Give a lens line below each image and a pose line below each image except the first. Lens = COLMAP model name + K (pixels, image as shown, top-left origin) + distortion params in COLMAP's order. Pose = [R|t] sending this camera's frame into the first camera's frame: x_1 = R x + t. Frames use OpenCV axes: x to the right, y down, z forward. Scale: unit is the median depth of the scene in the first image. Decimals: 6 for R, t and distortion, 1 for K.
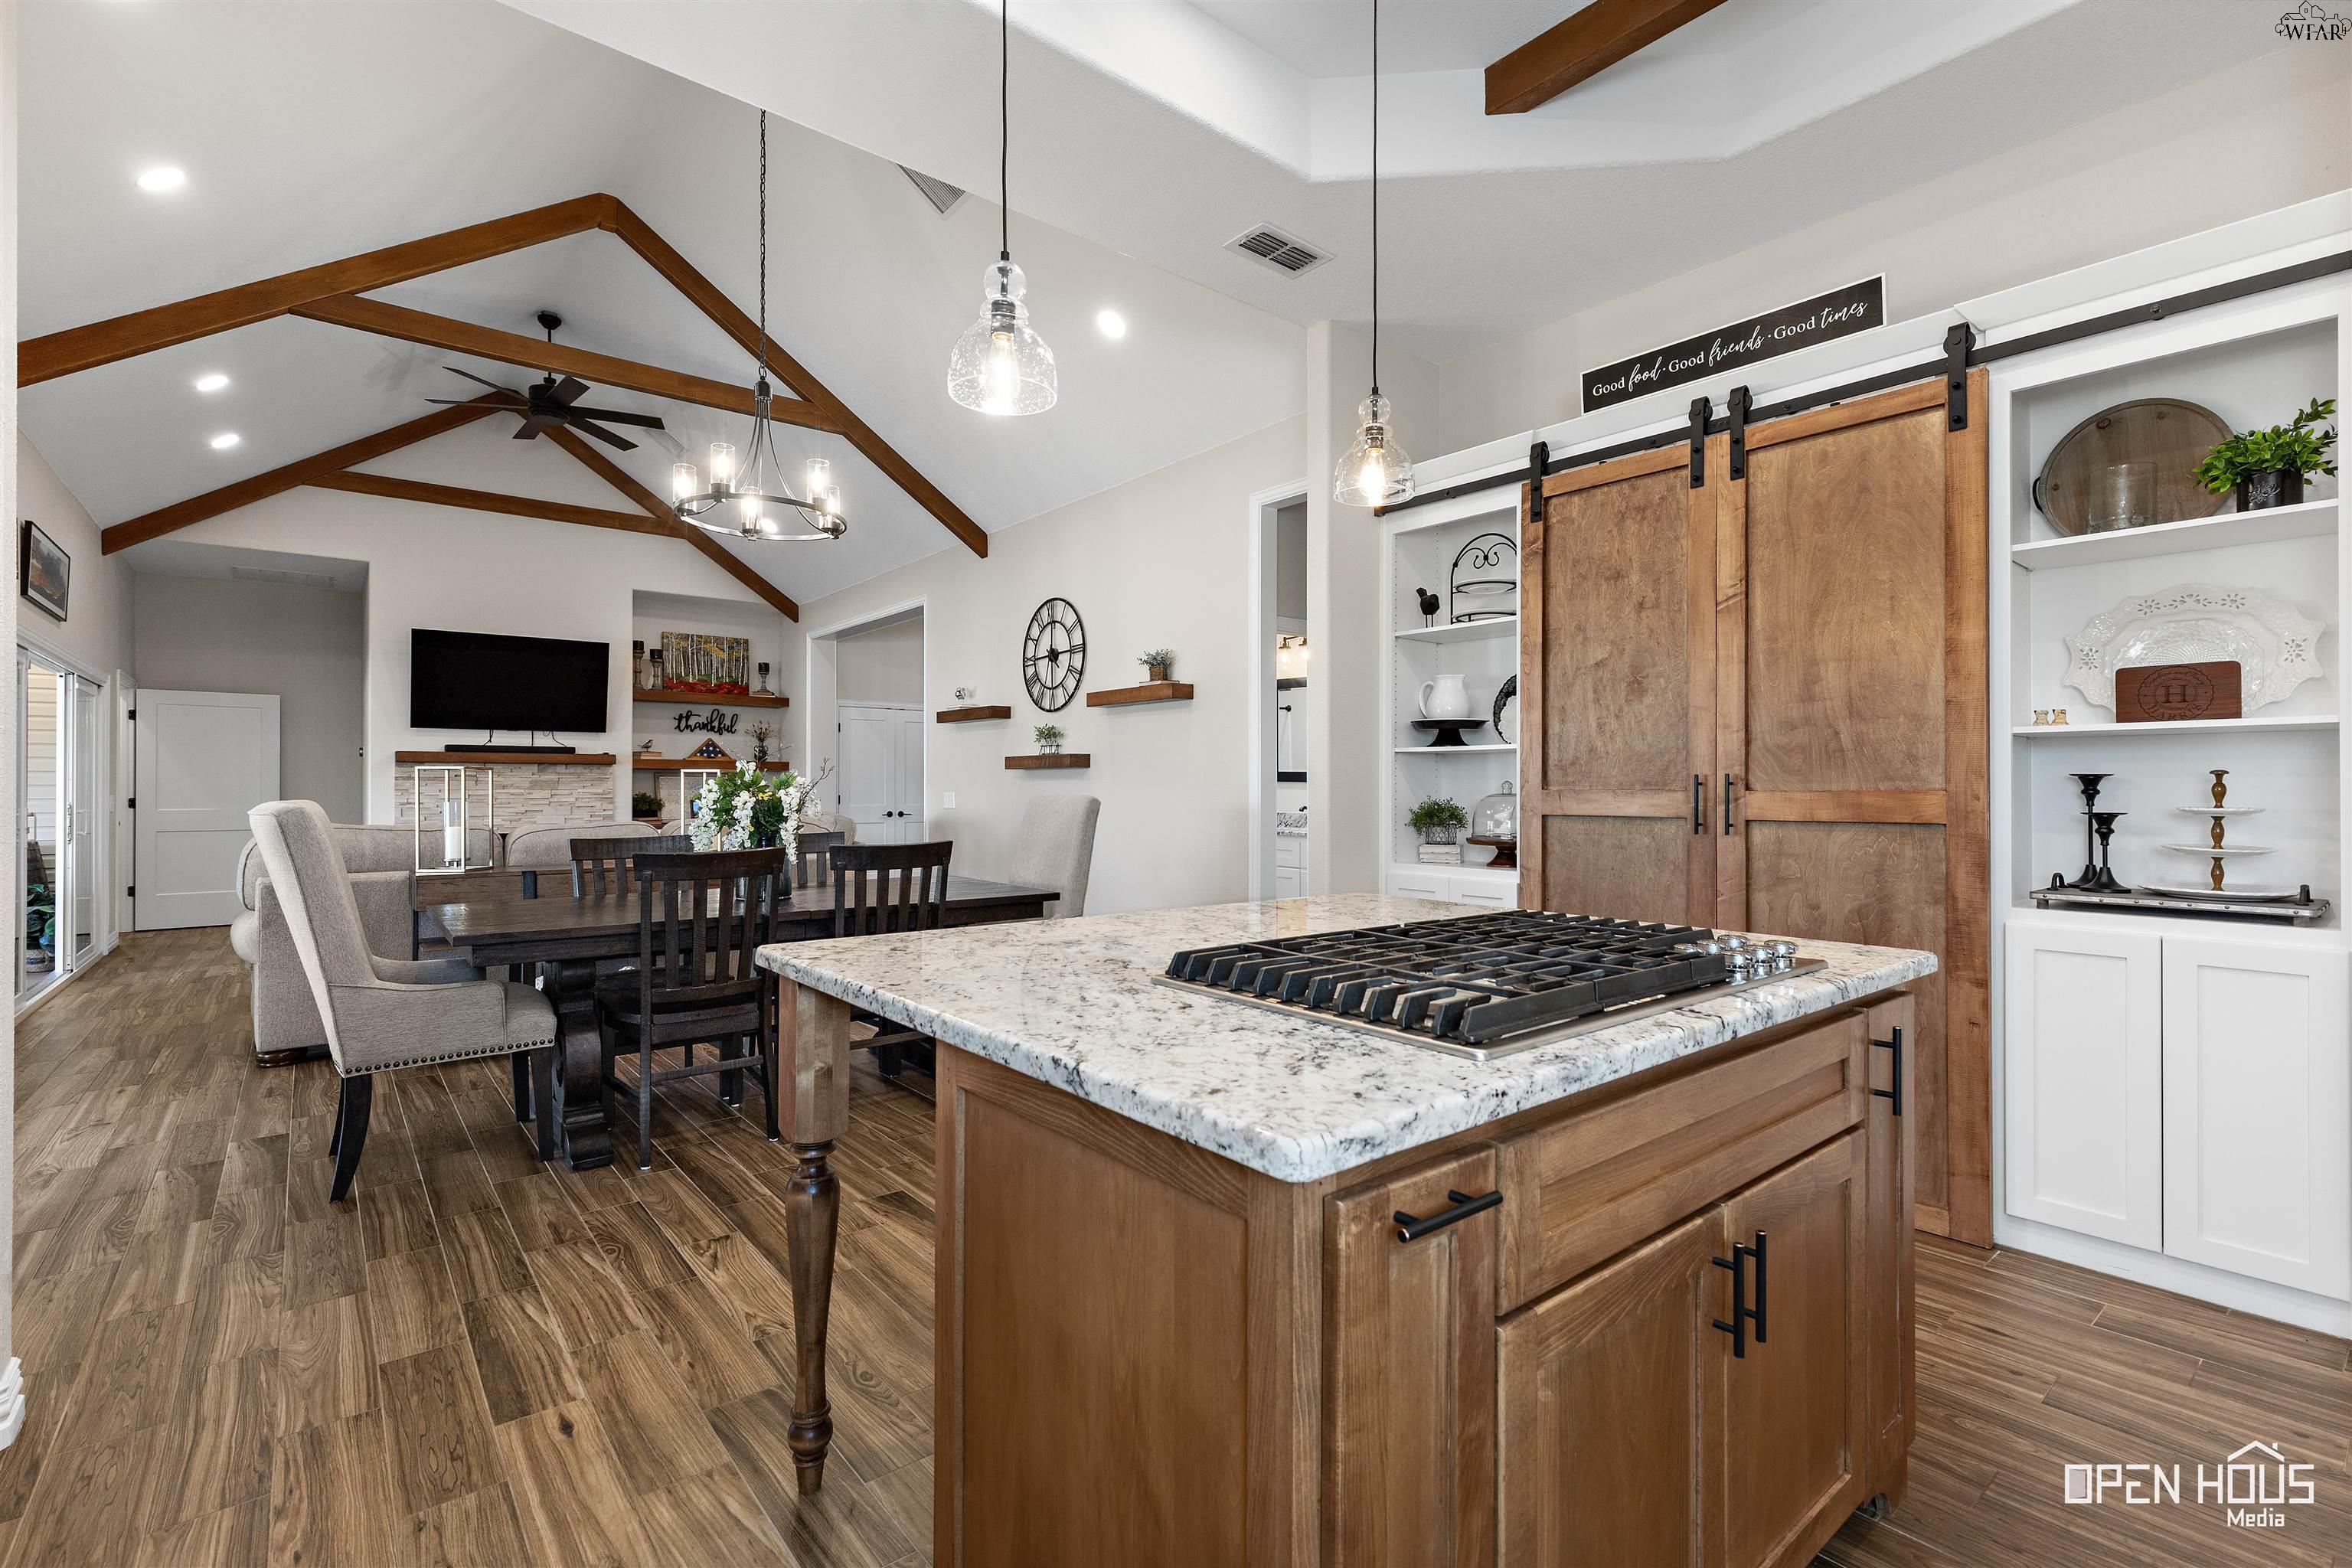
lens RADIAL K [[1070.3, 0, 1182.0], [0, 1070.3, 790.6], [0, 0, 1]] dist [0.004893, -0.001313]
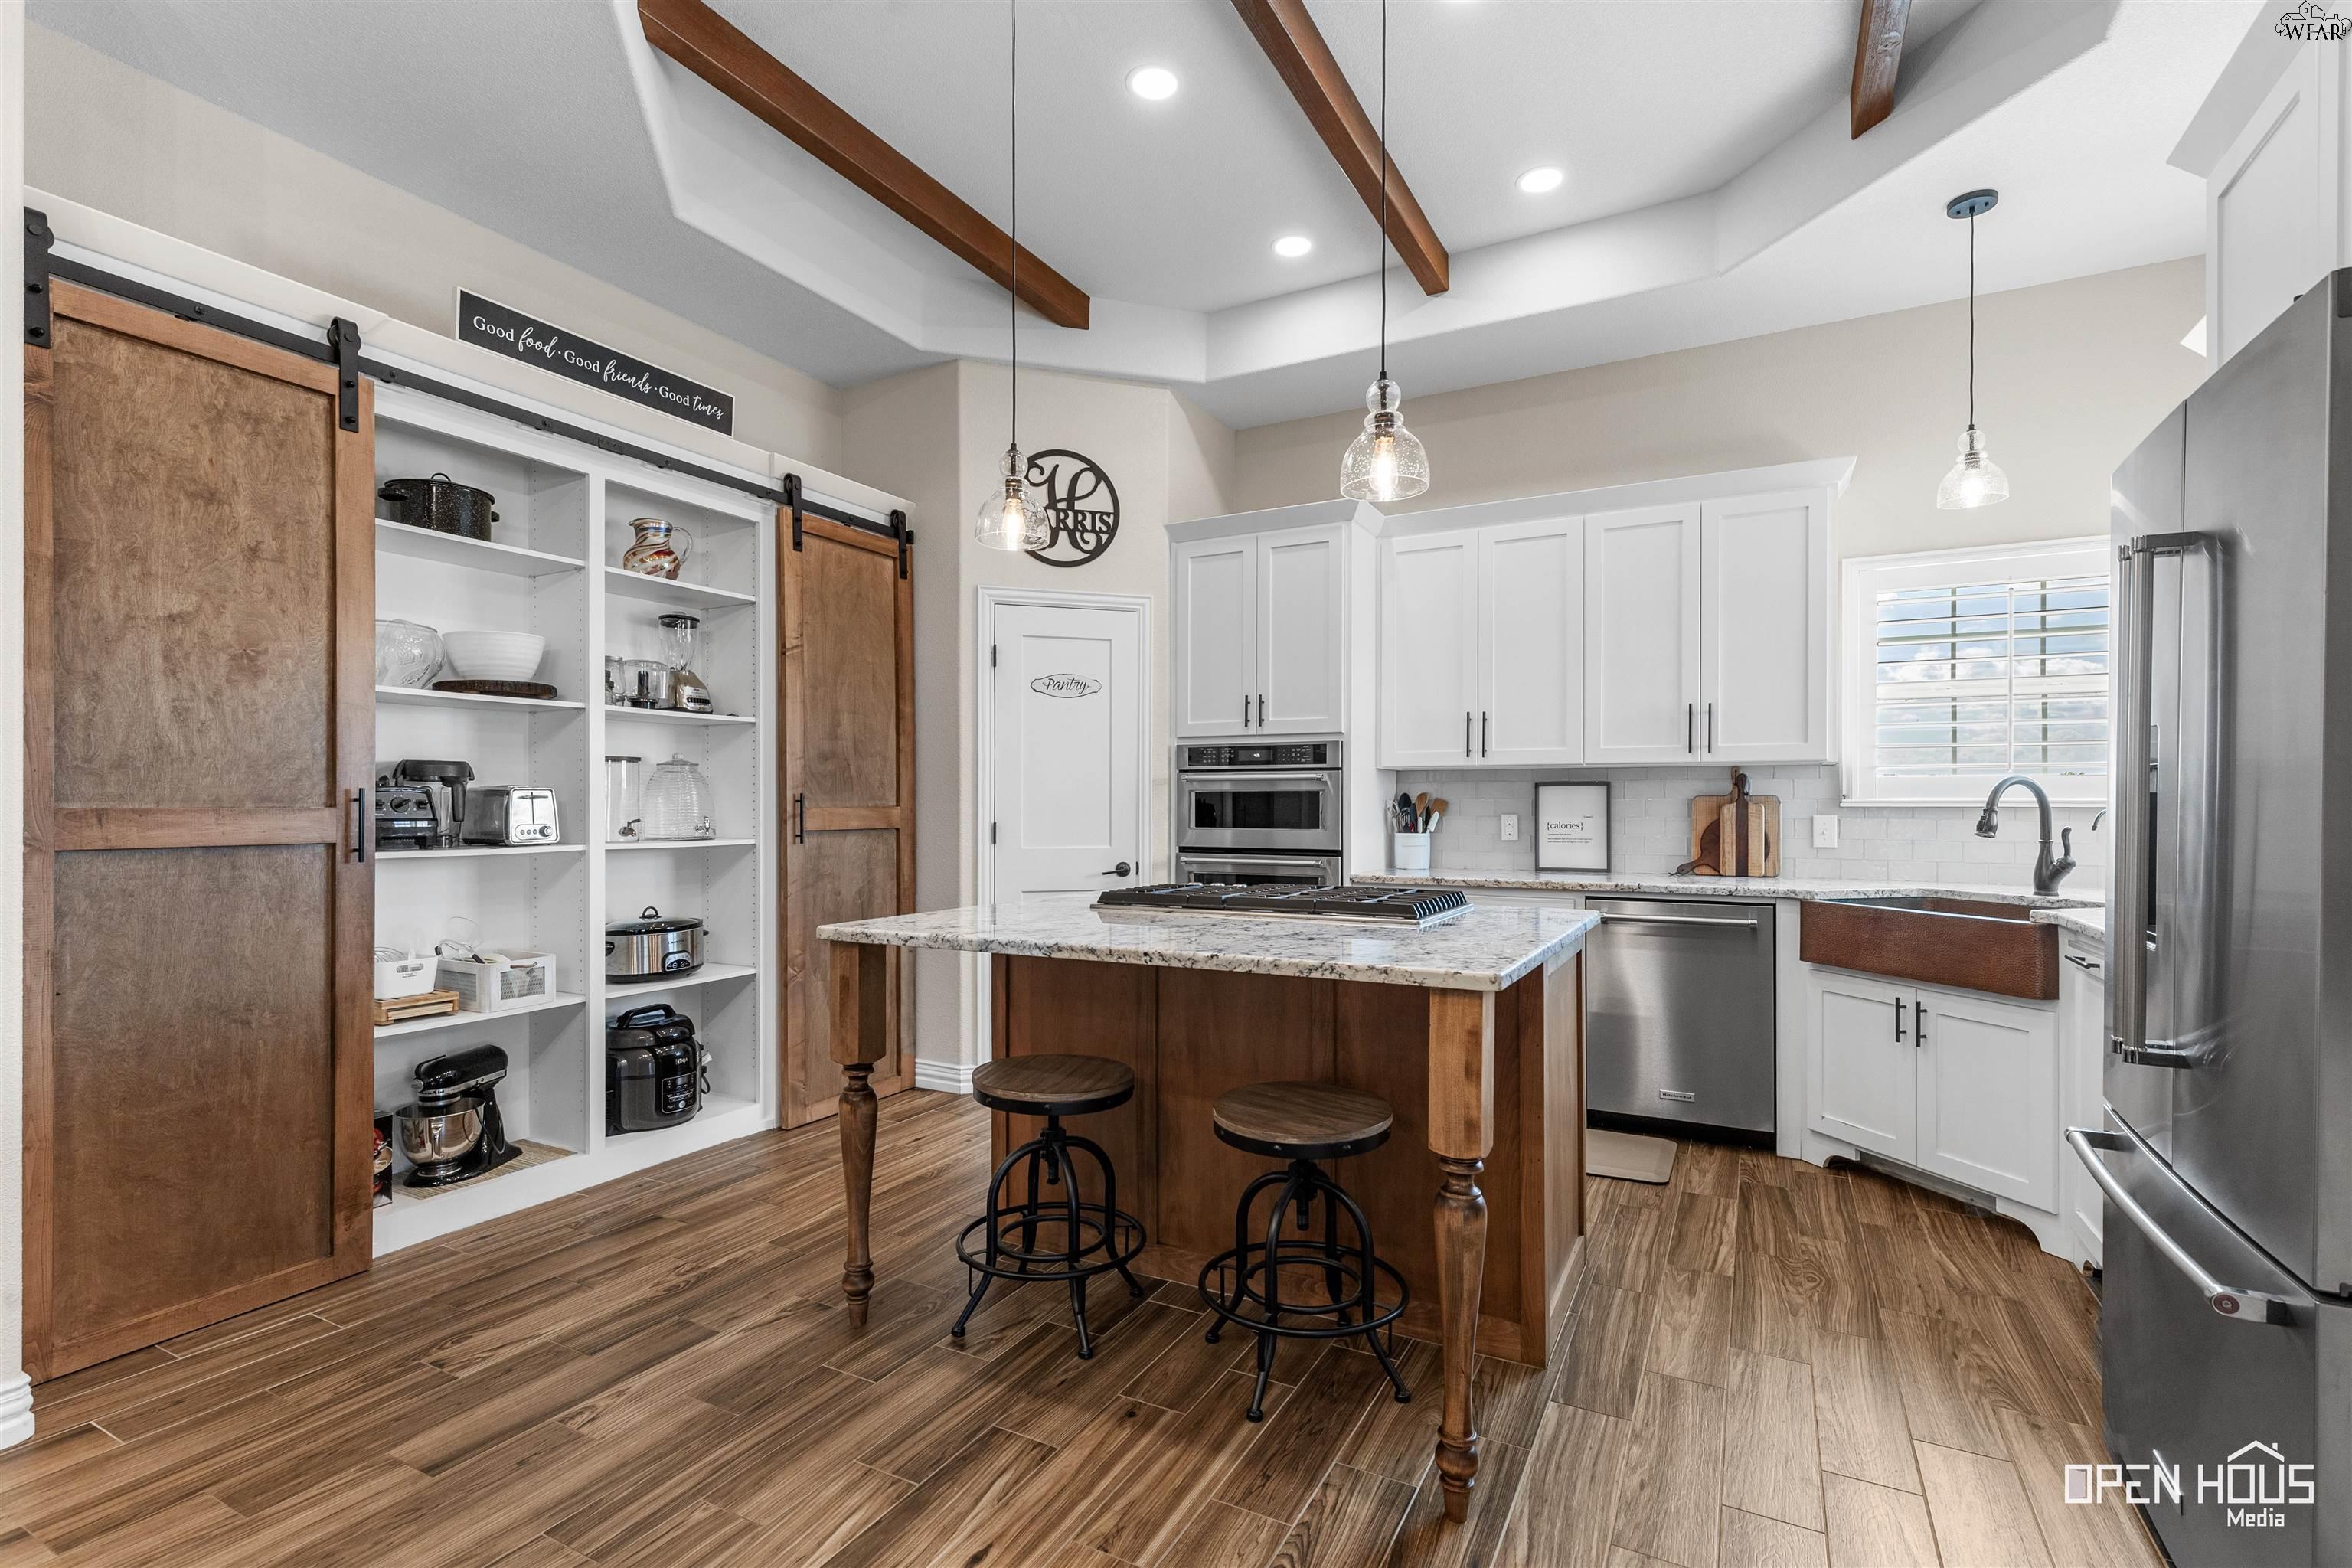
lens RADIAL K [[1070.3, 0, 1198.4], [0, 1070.3, 799.8], [0, 0, 1]] dist [0.004893, -0.001313]
pose [[-0.391065, 0.004417, 0.920353, -0.272432], [-0.002372, 0.999980, -0.005807, -0.000807], [-0.920360, -0.004454, -0.391046, 0.375539]]
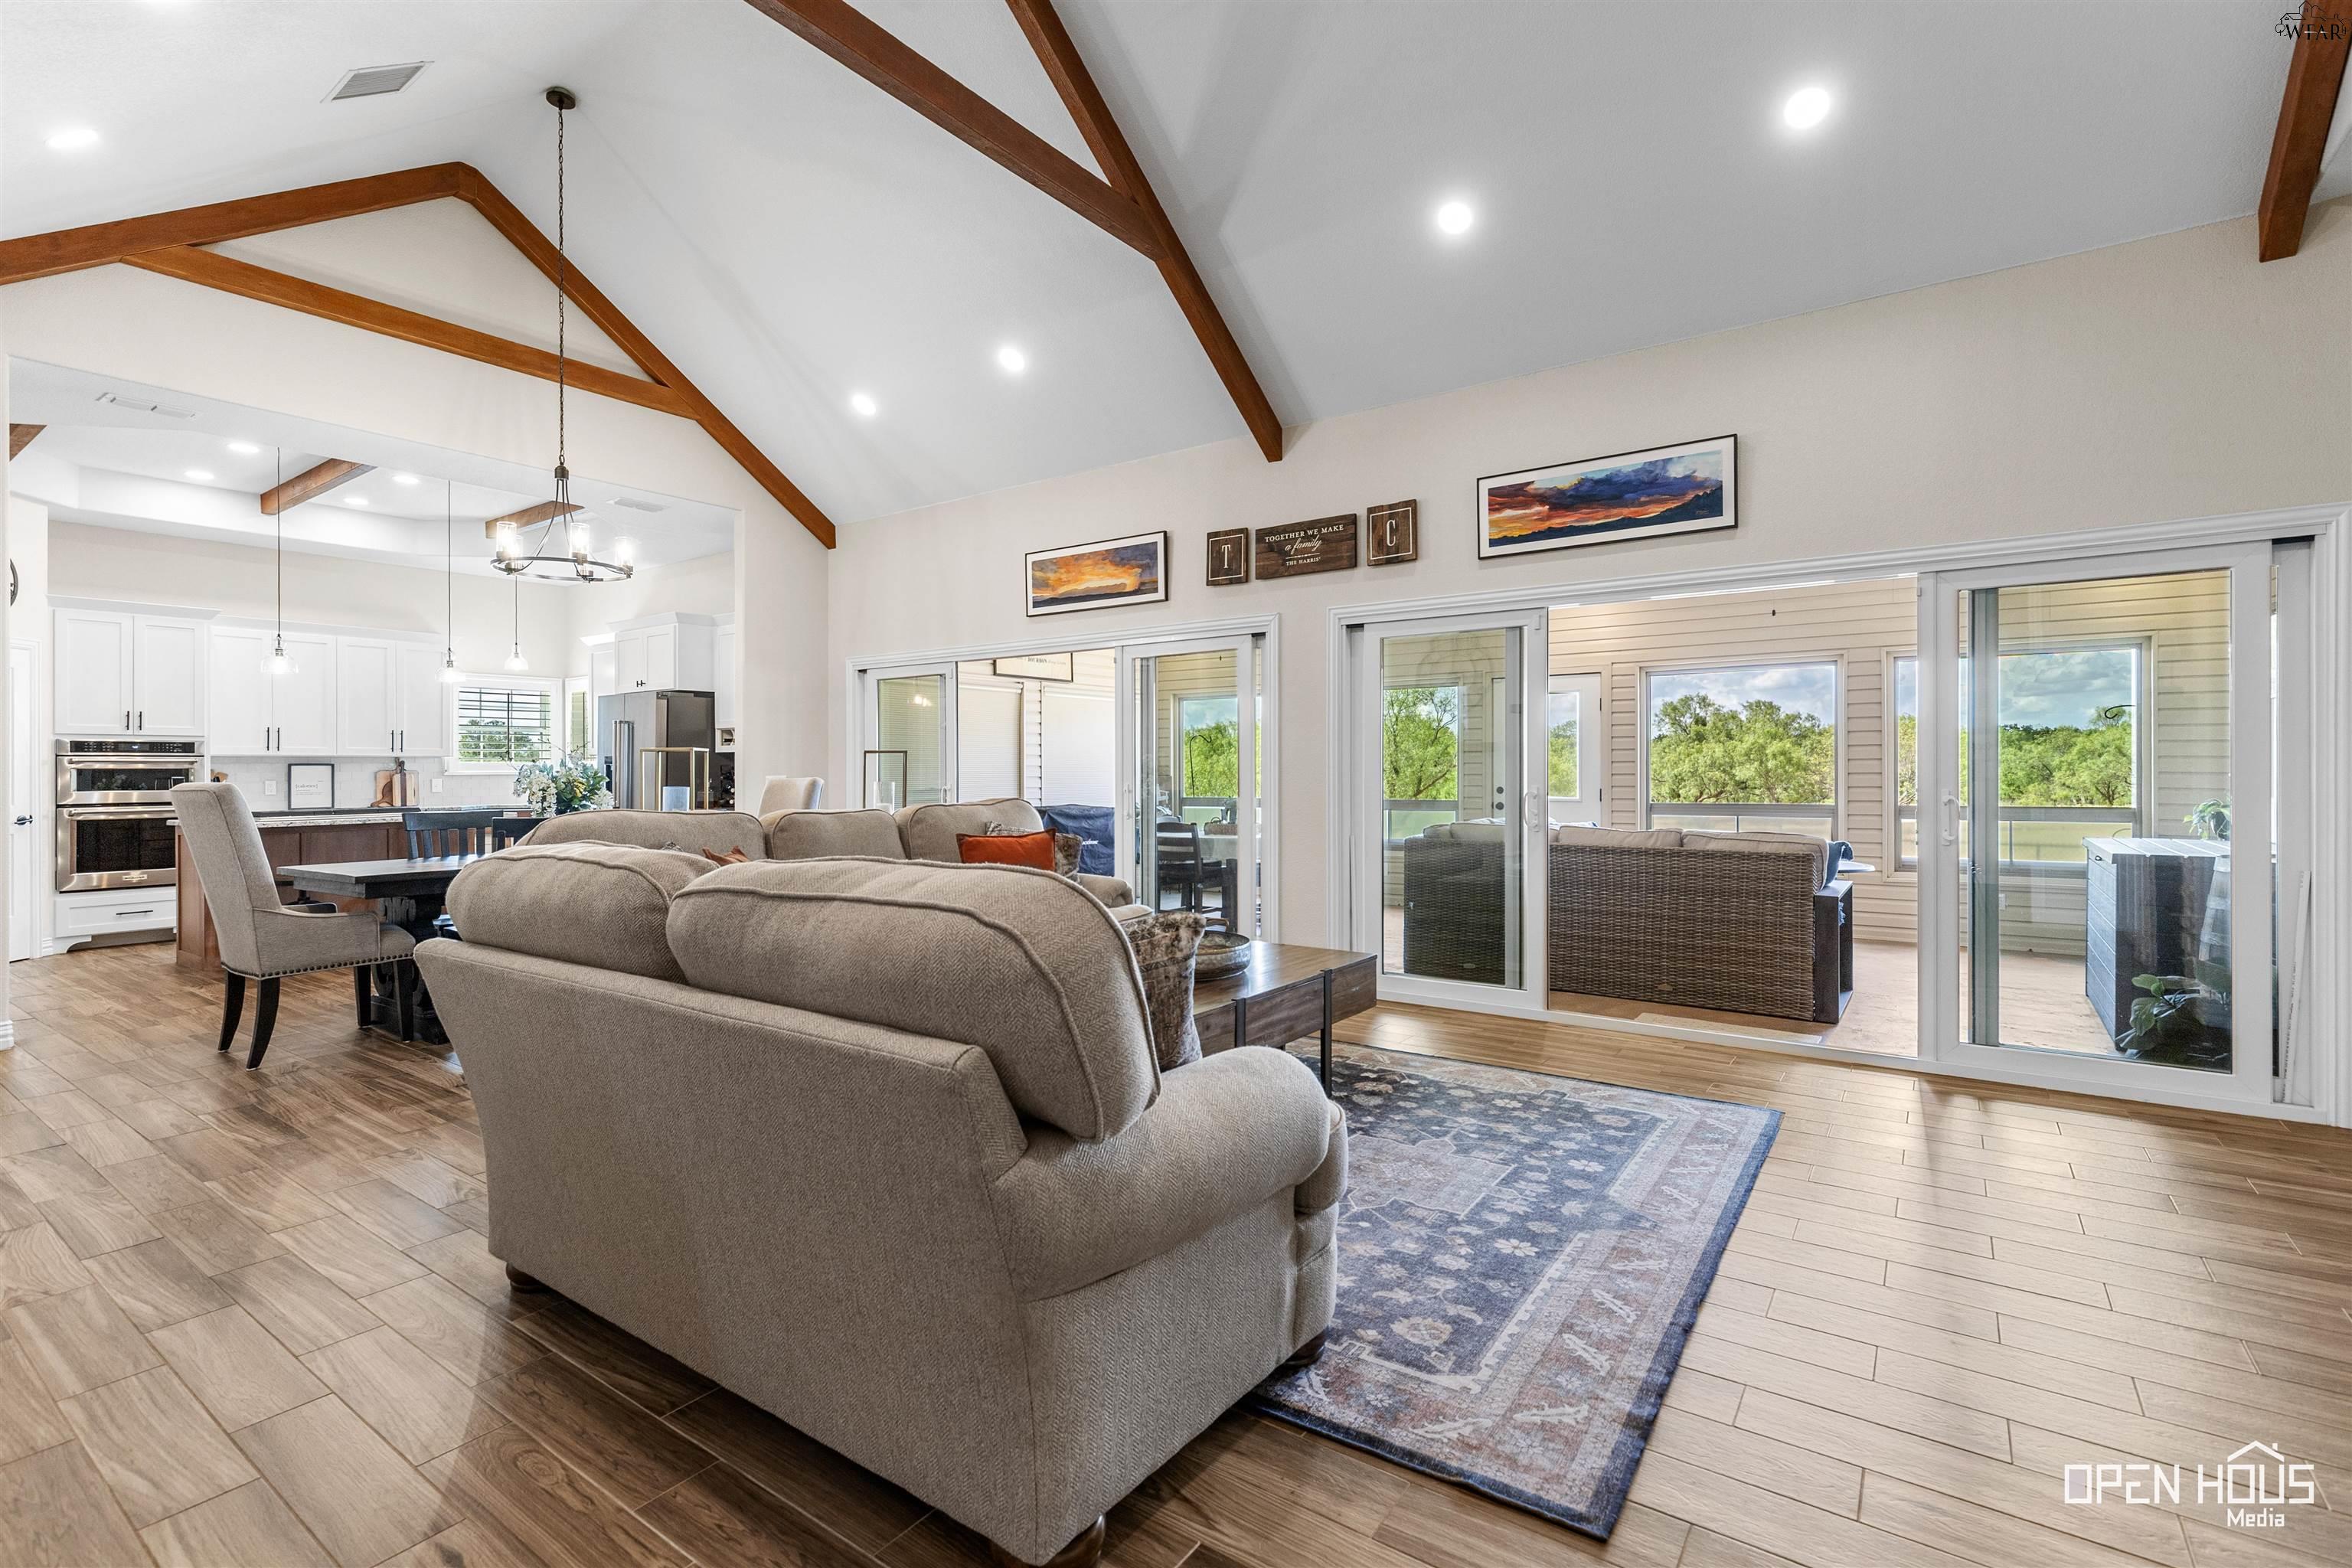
lens RADIAL K [[1070.3, 0, 1167.0], [0, 1070.3, 759.8], [0, 0, 1]] dist [0.004893, -0.001313]
pose [[-0.966673, 0.003781, -0.255986, -0.407380], [0.006833, 0.999916, -0.011033, 0.000579], [0.255923, -0.012414, -0.966617, 1.294191]]
